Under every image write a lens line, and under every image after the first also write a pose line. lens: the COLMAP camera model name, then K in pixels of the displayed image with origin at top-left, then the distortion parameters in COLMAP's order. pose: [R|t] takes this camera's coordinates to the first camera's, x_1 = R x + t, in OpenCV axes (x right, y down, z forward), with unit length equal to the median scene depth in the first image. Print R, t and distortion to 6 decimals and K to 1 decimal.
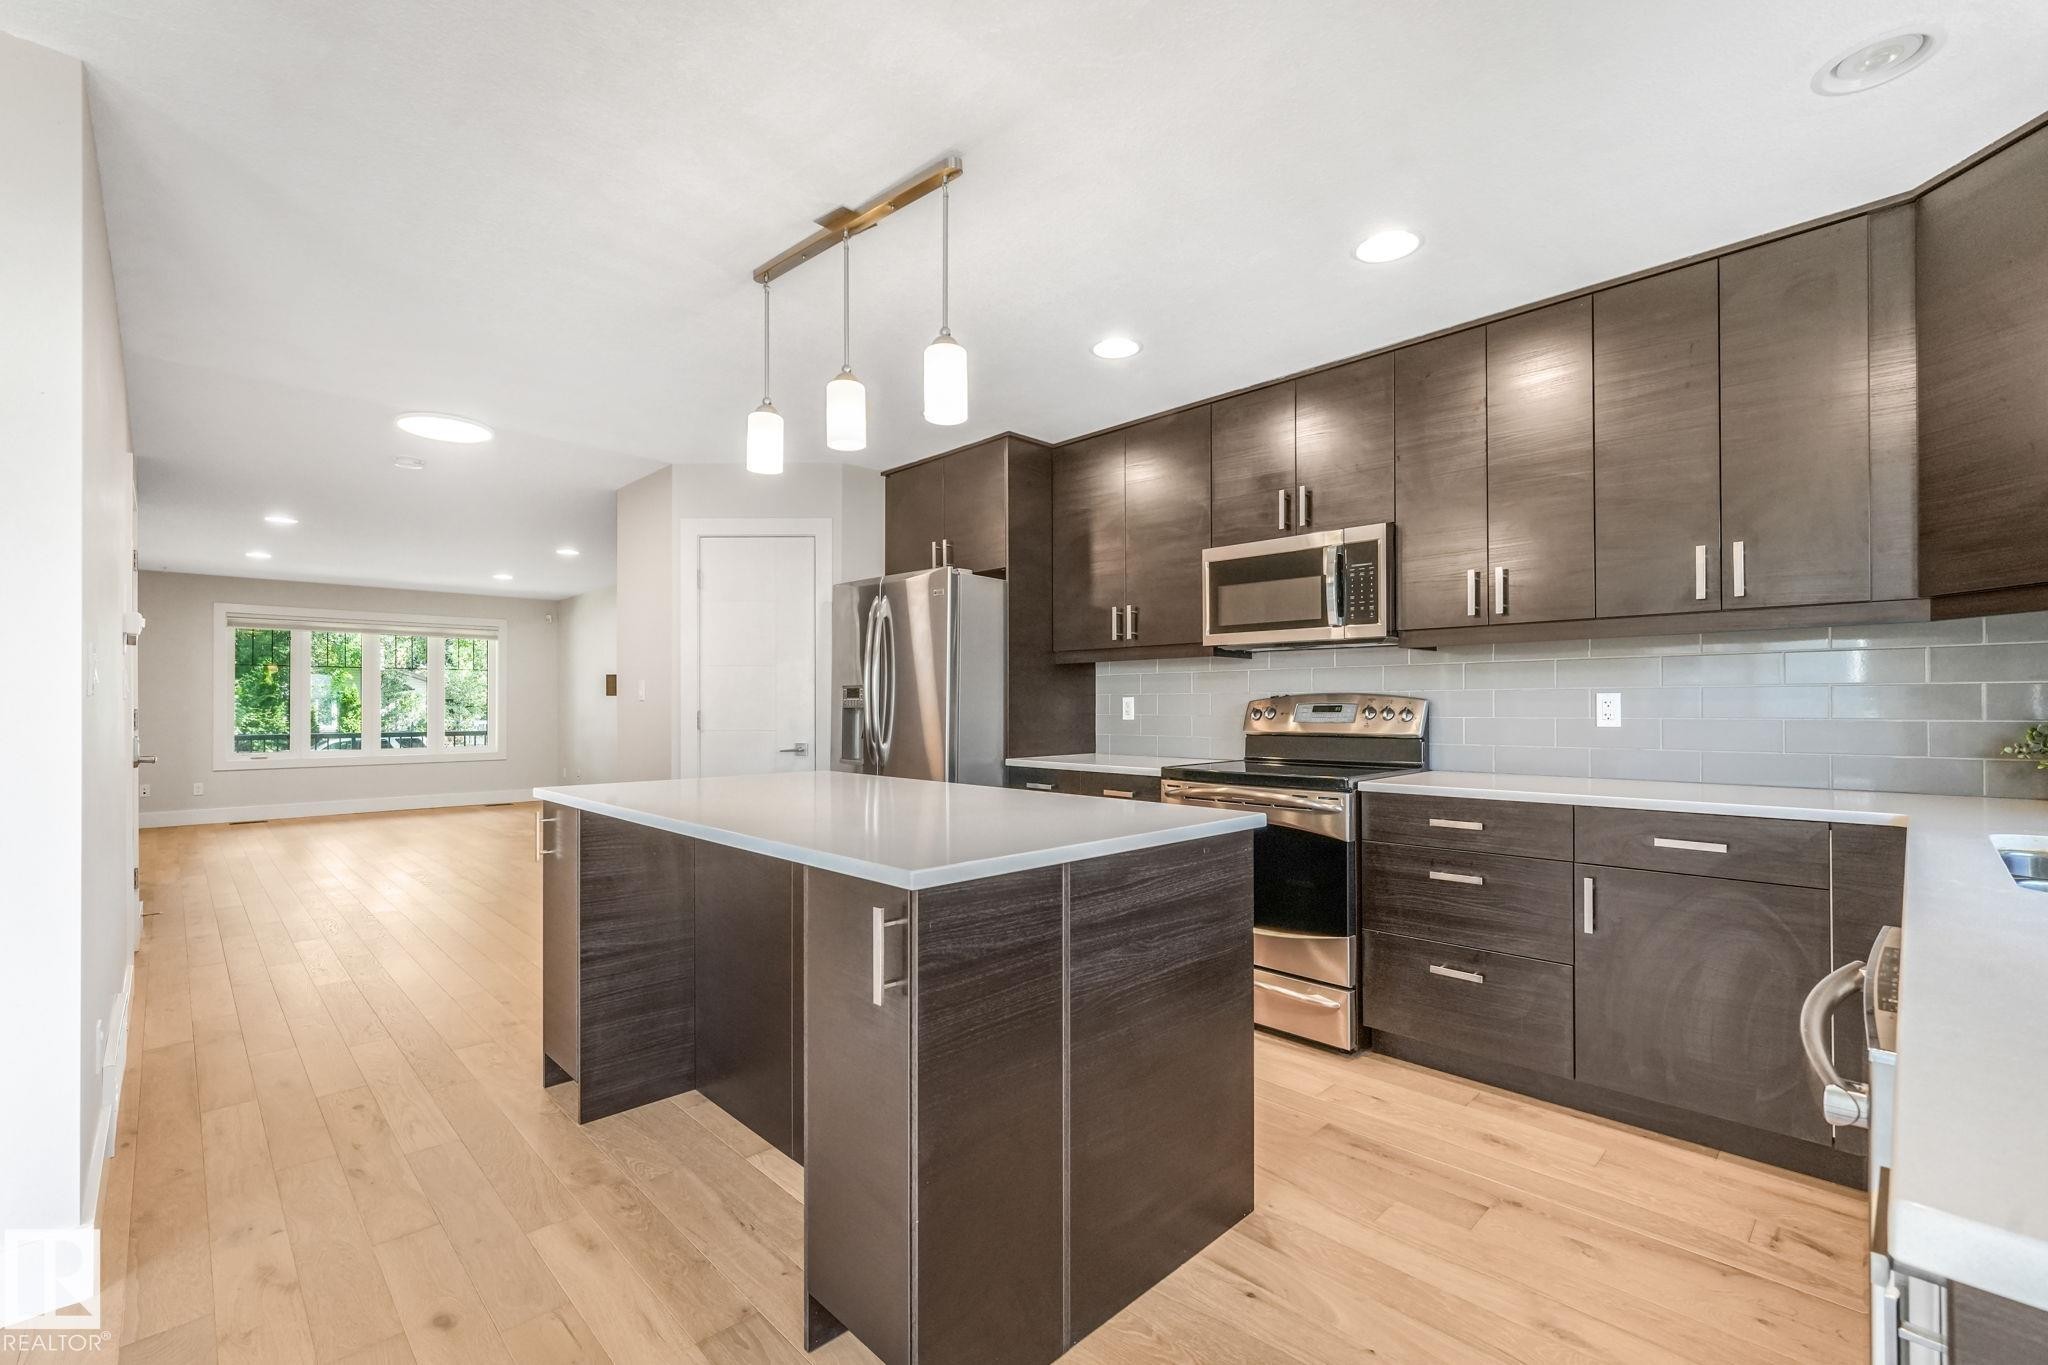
lens RADIAL K [[870.0, 0, 1018.3], [0, 870.0, 698.8], [0, 0, 1]] dist [-0.007295, 0.000911]
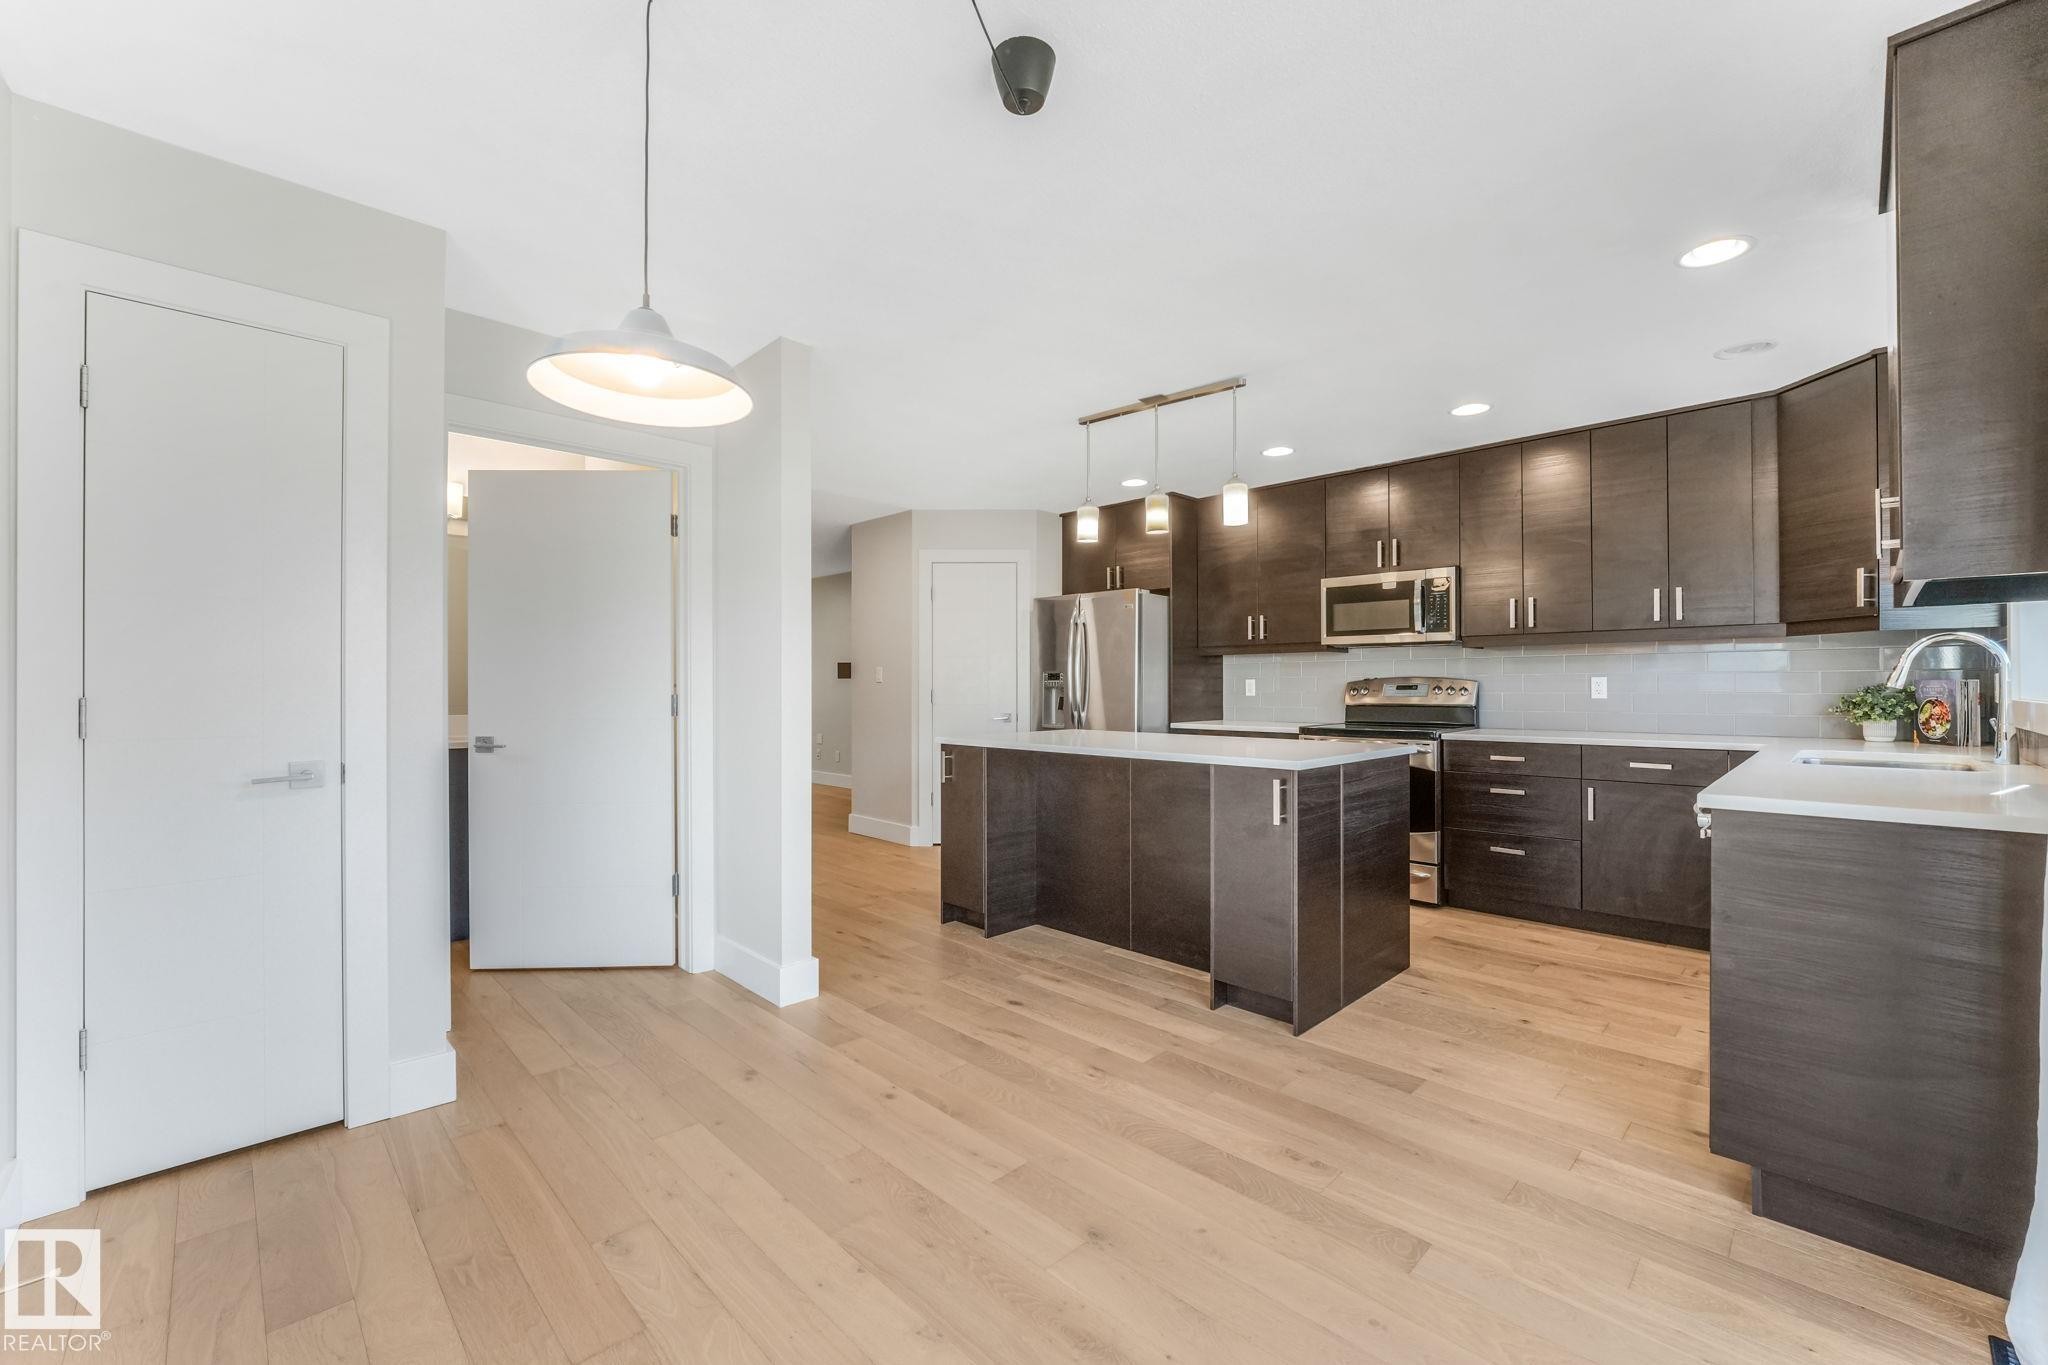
lens RADIAL K [[825.6, 0, 1012.8], [0, 825.6, 680.4], [0, 0, 1]] dist [-0.019325, 0.000606]
pose [[1.000000, -0.000784, -0.000556, -0.383603], [0.000785, 0.999999, 0.001005, -0.002872], [0.000555, -0.001006, 0.999999, -0.485669]]
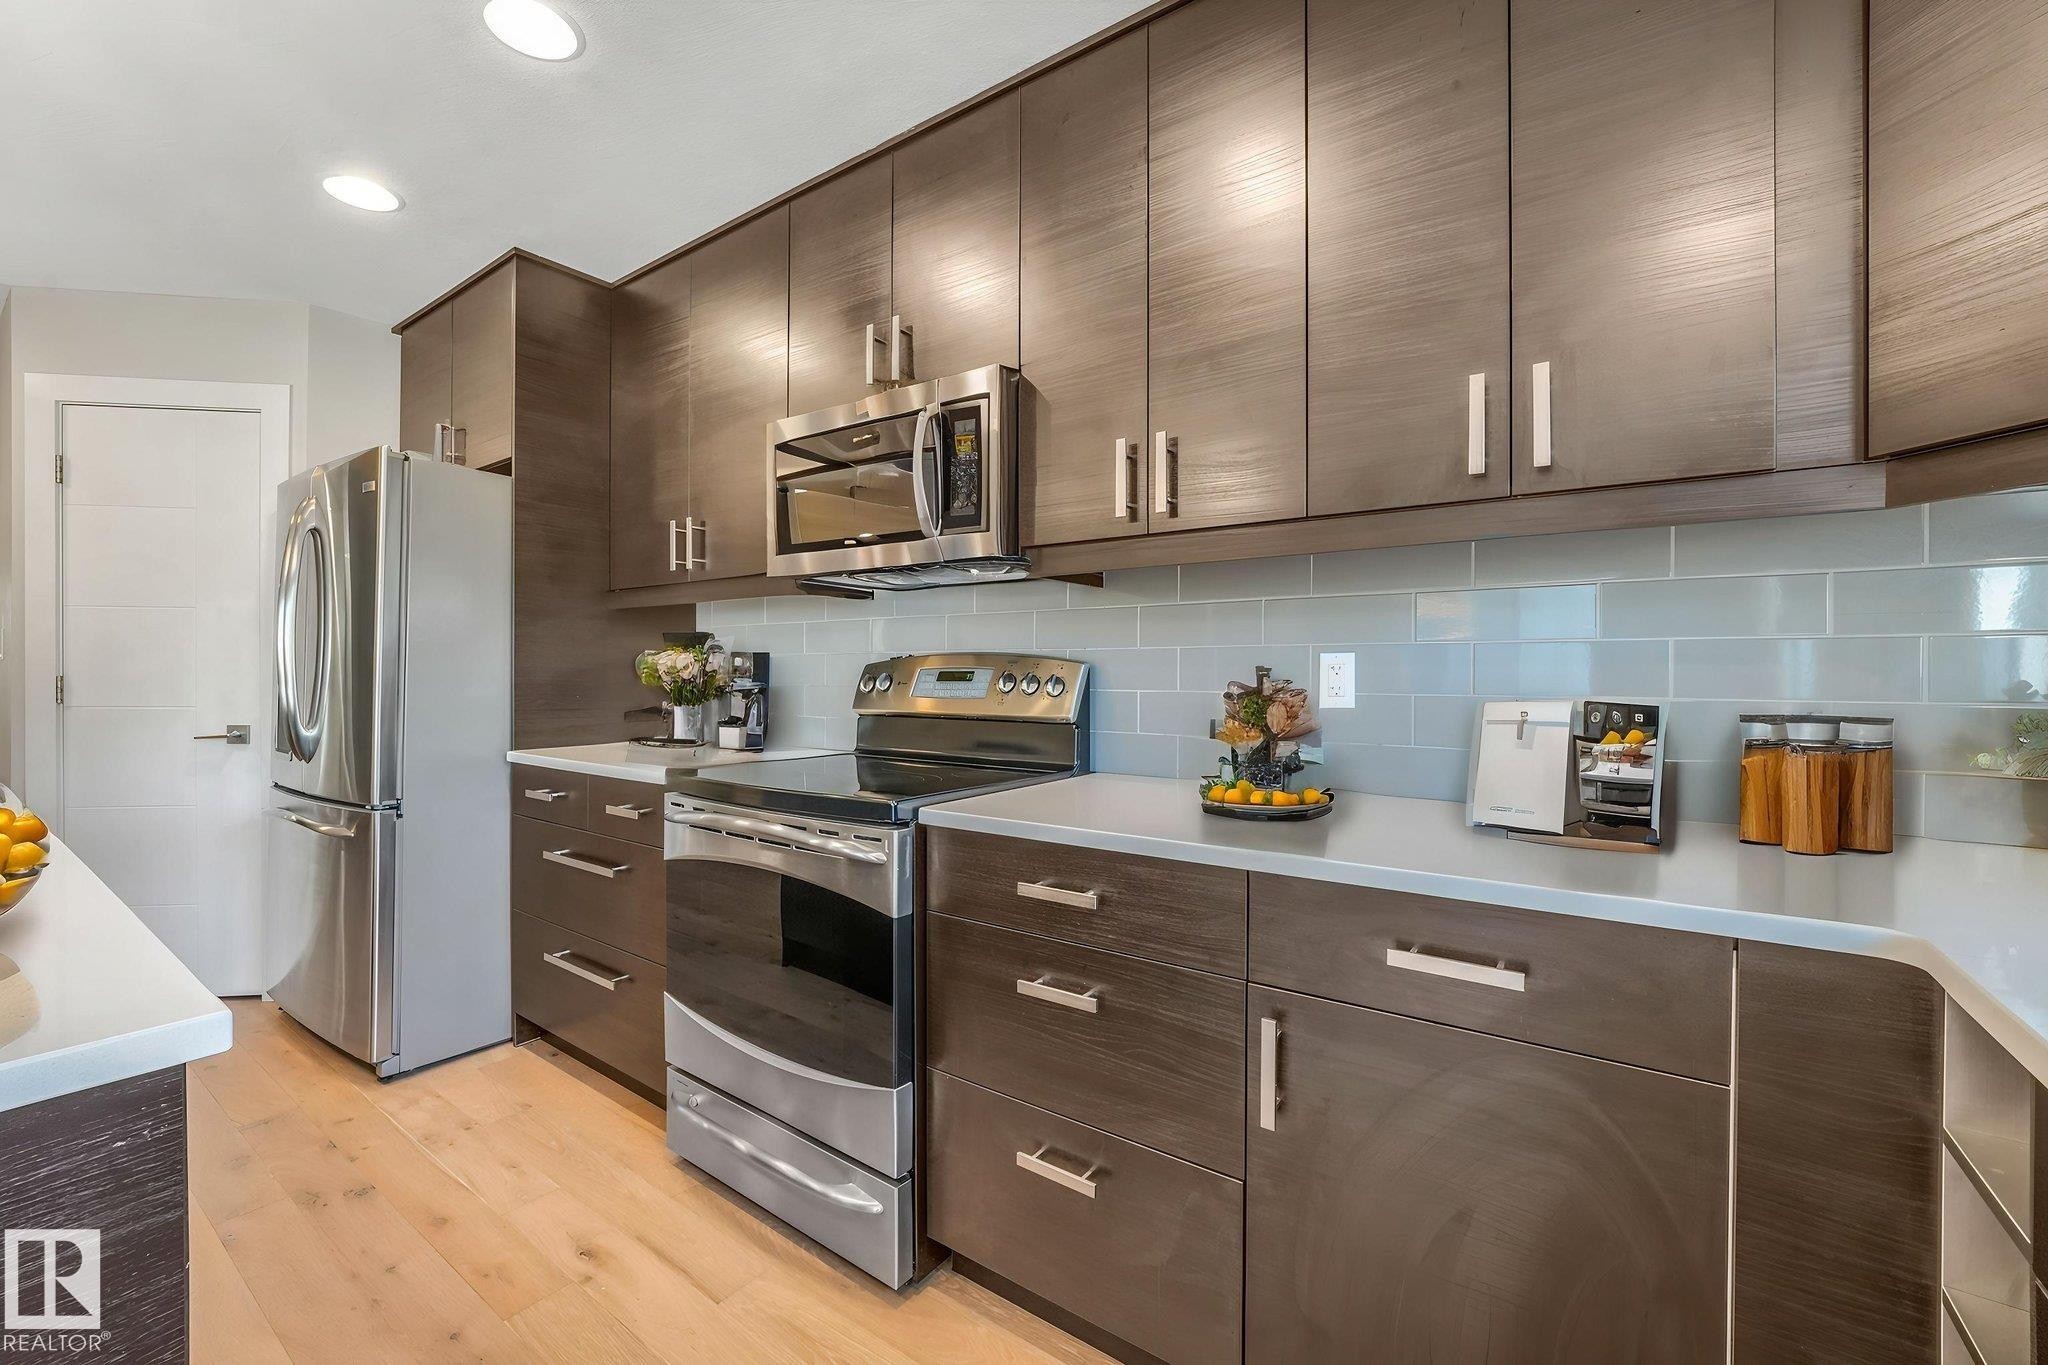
lens RADIAL K [[825.6, 0, 1018.4], [0, 825.6, 678.6], [0, 0, 1]] dist [-0.019325, 0.000606]
pose [[0.984499, 0.003413, 0.175359, 0.359806], [-0.006197, 0.999863, 0.015332, 0.004185], [-0.175283, -0.016181, 0.984385, 0.469393]]
